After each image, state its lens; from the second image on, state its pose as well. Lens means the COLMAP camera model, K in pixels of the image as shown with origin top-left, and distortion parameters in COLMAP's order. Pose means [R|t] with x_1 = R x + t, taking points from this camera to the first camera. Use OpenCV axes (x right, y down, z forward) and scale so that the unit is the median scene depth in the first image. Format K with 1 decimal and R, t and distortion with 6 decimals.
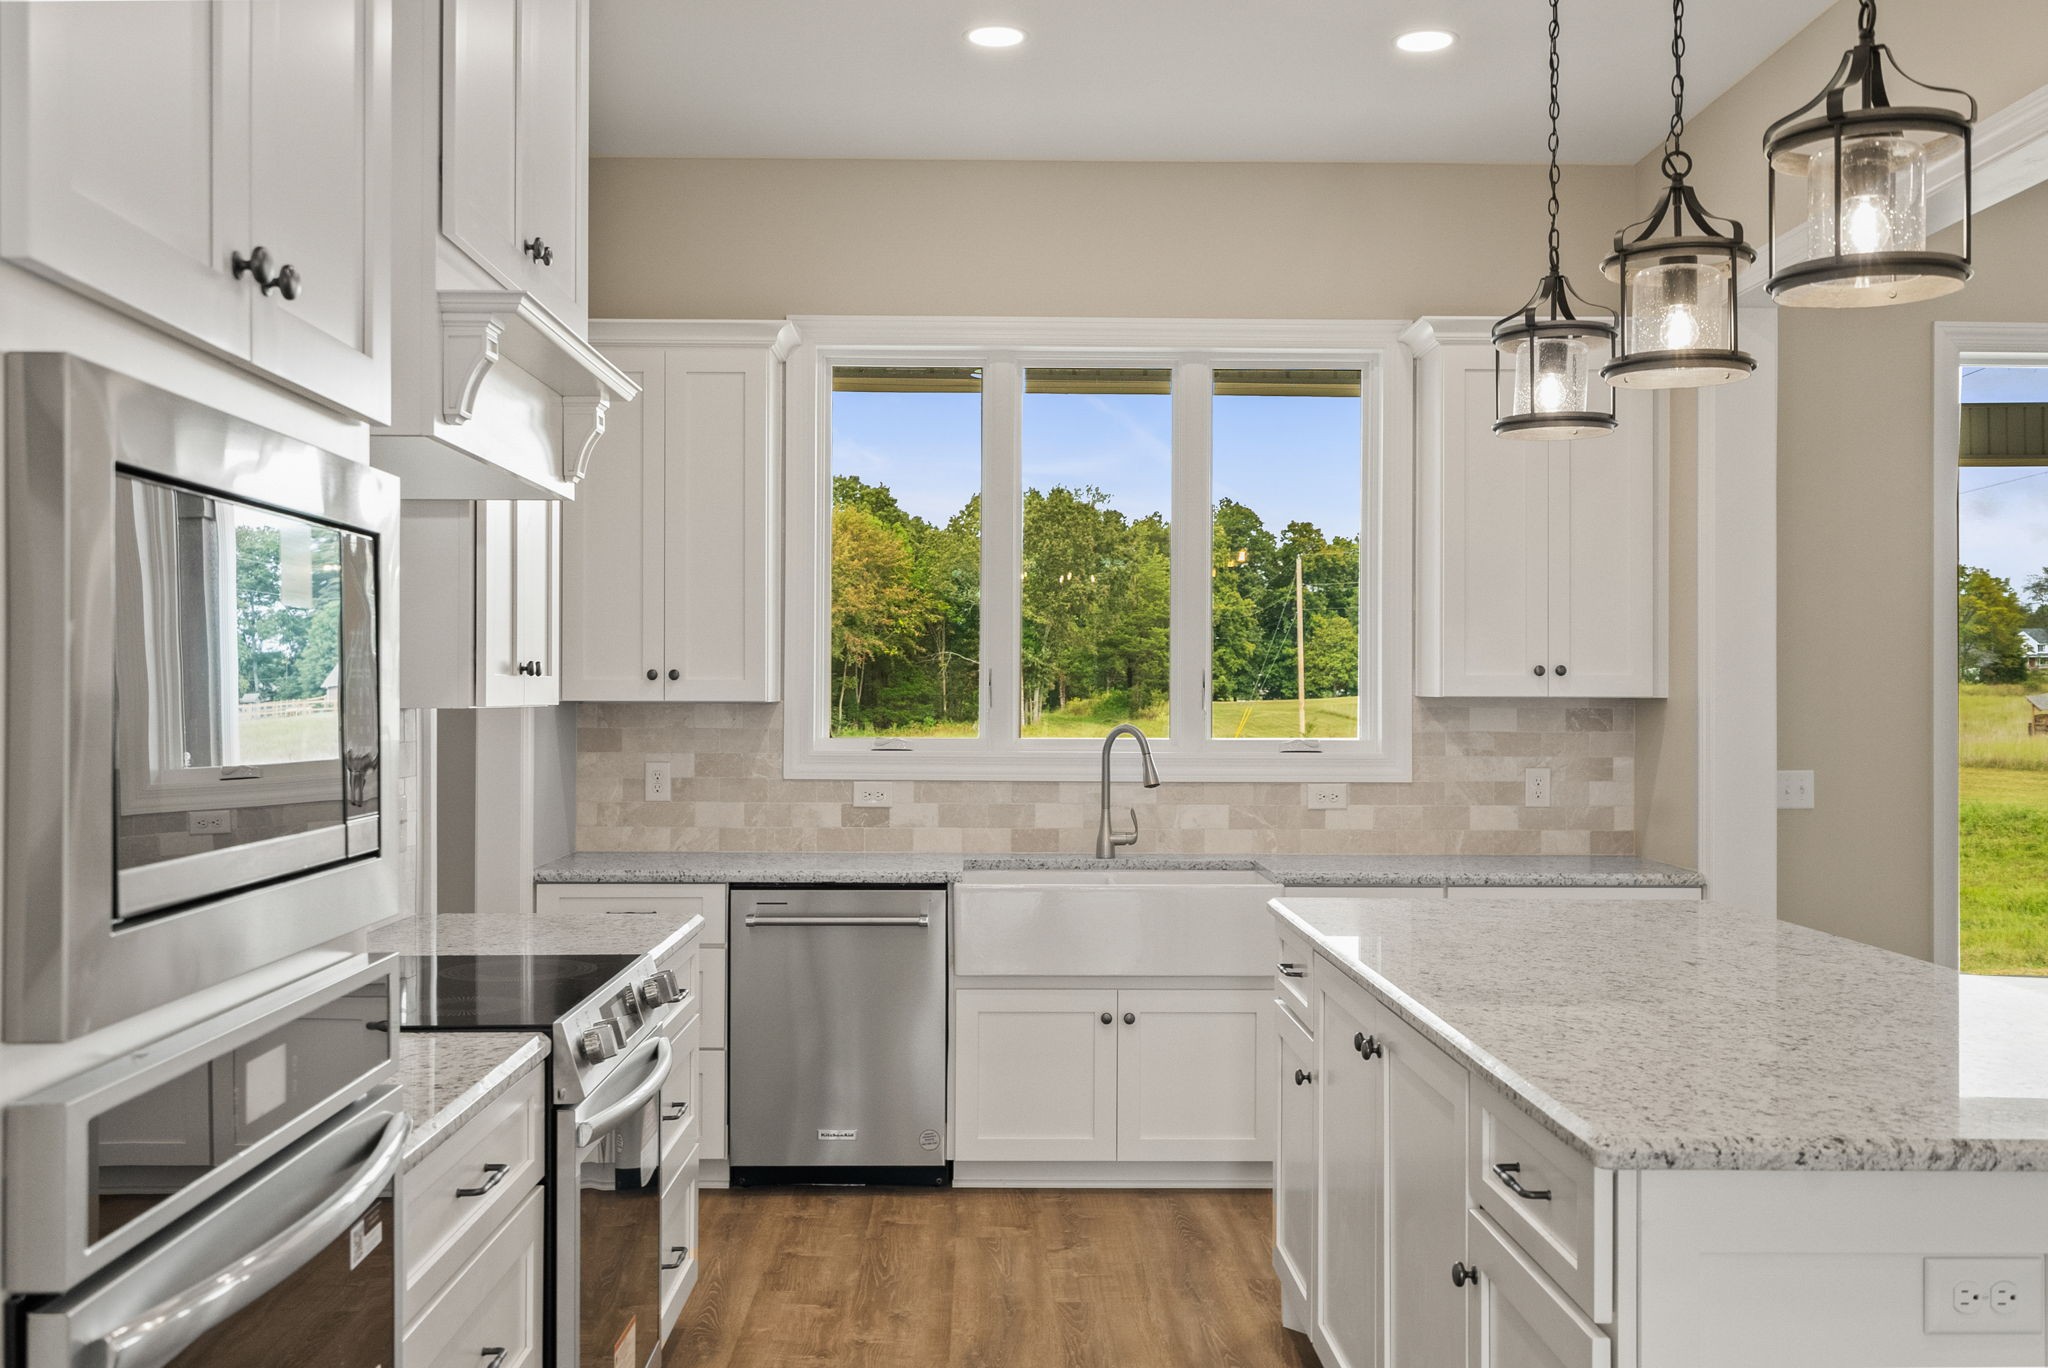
lens RADIAL K [[1749.4, 0, 1028.2], [0, 1749.4, 686.5], [0, 0, 1]] dist [0.033120, 0.009570]
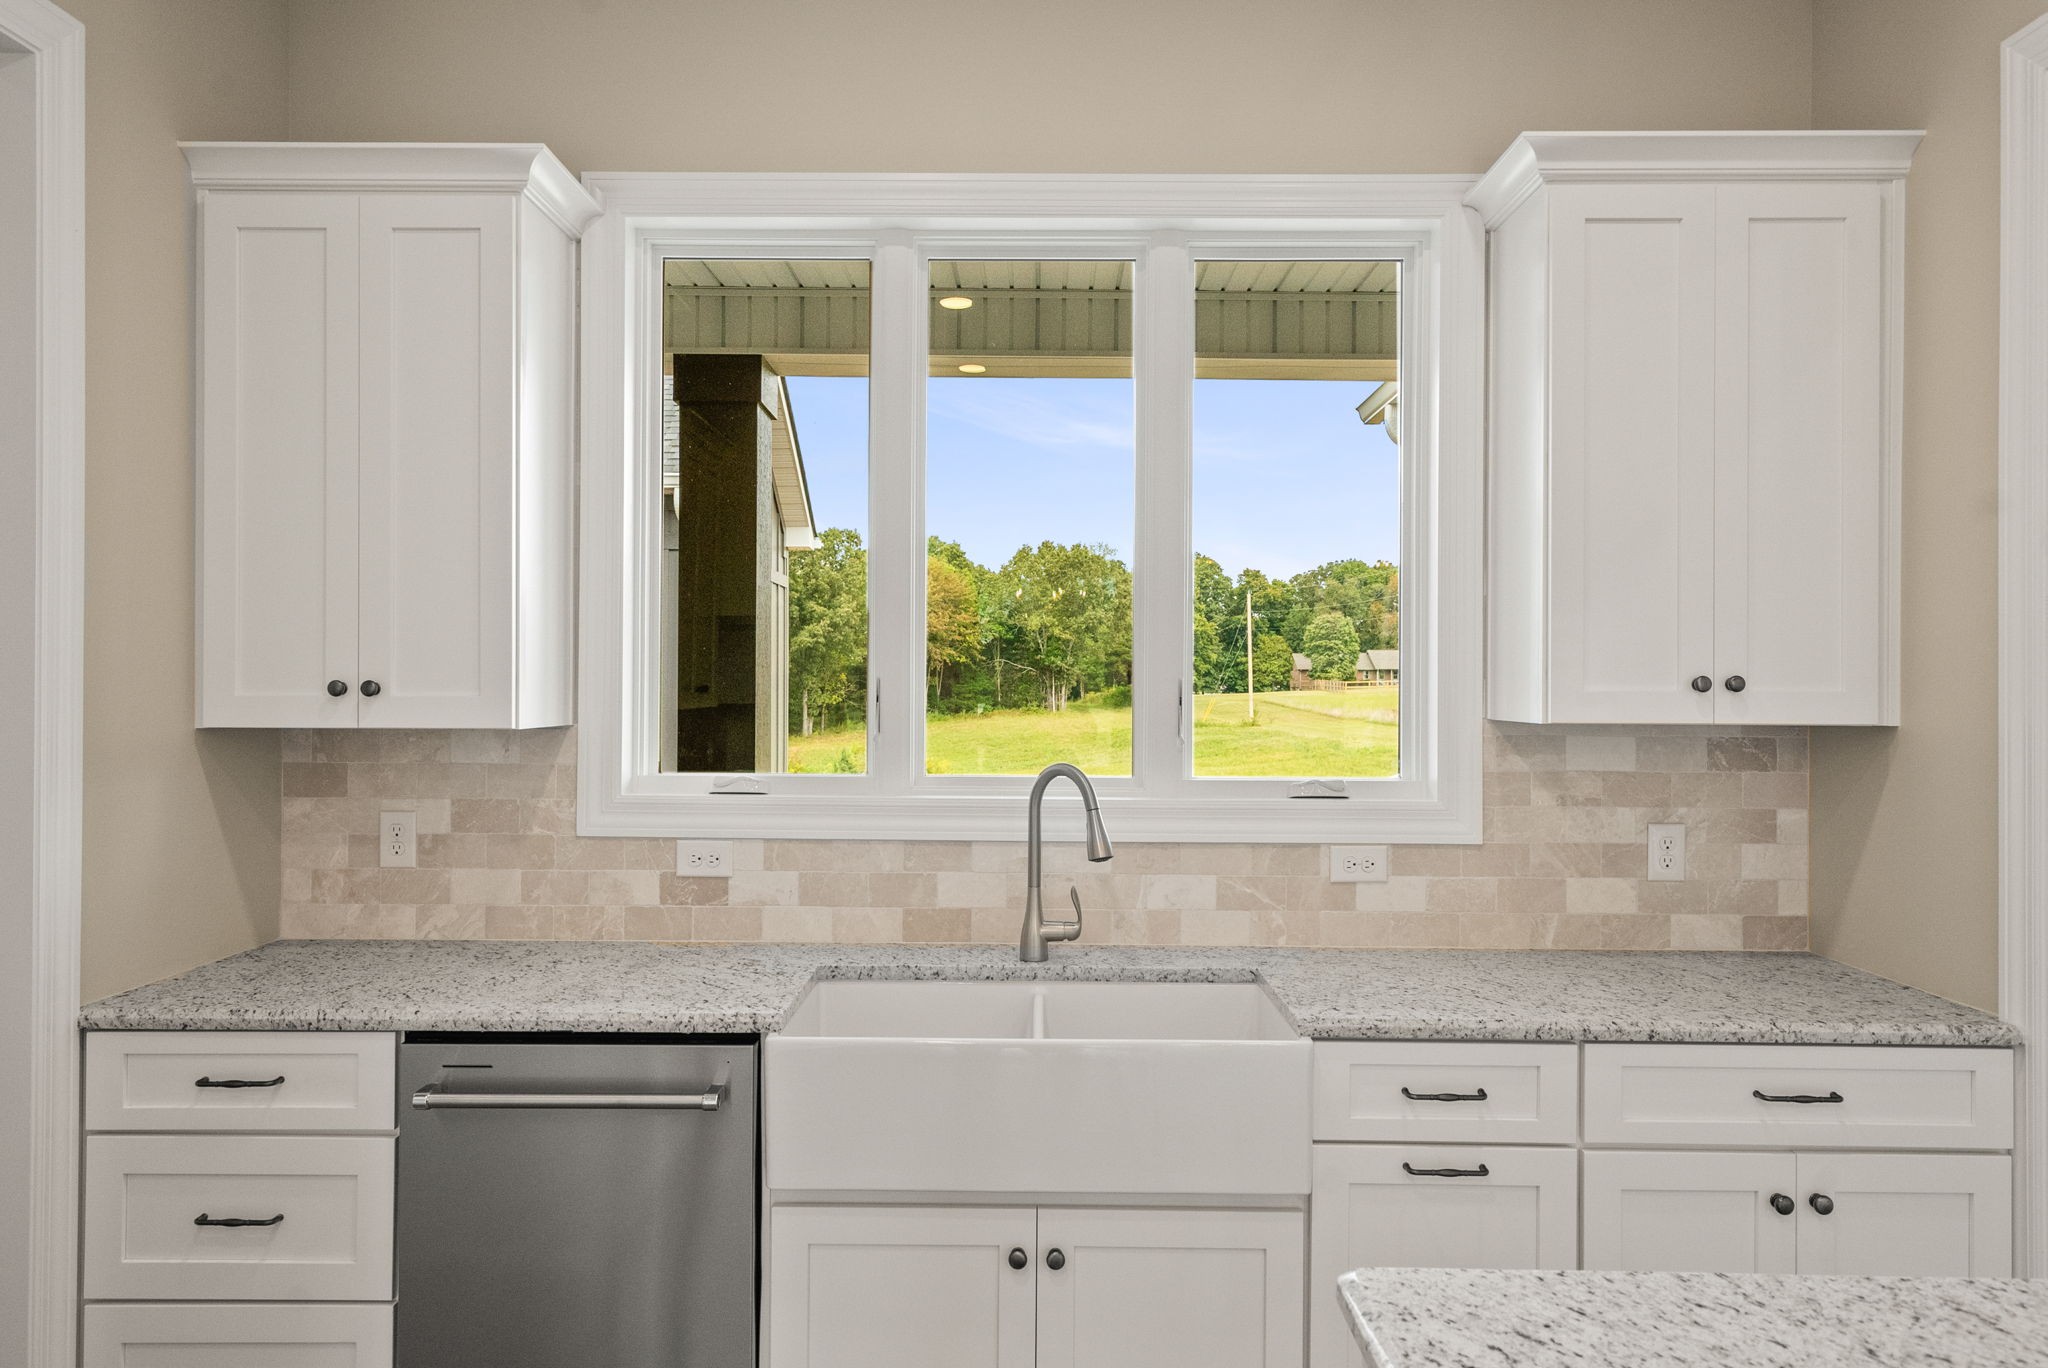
lens RADIAL K [[1195.8, 0, 1014.7], [0, 1195.8, 671.5], [0, 0, 1]] dist [0.015157, -0.000168]
pose [[0.999254, 0.001407, -0.038599, 0.053083], [-0.001789, 0.999950, -0.009845, -0.008502], [0.038584, 0.009907, 0.999206, 0.522563]]
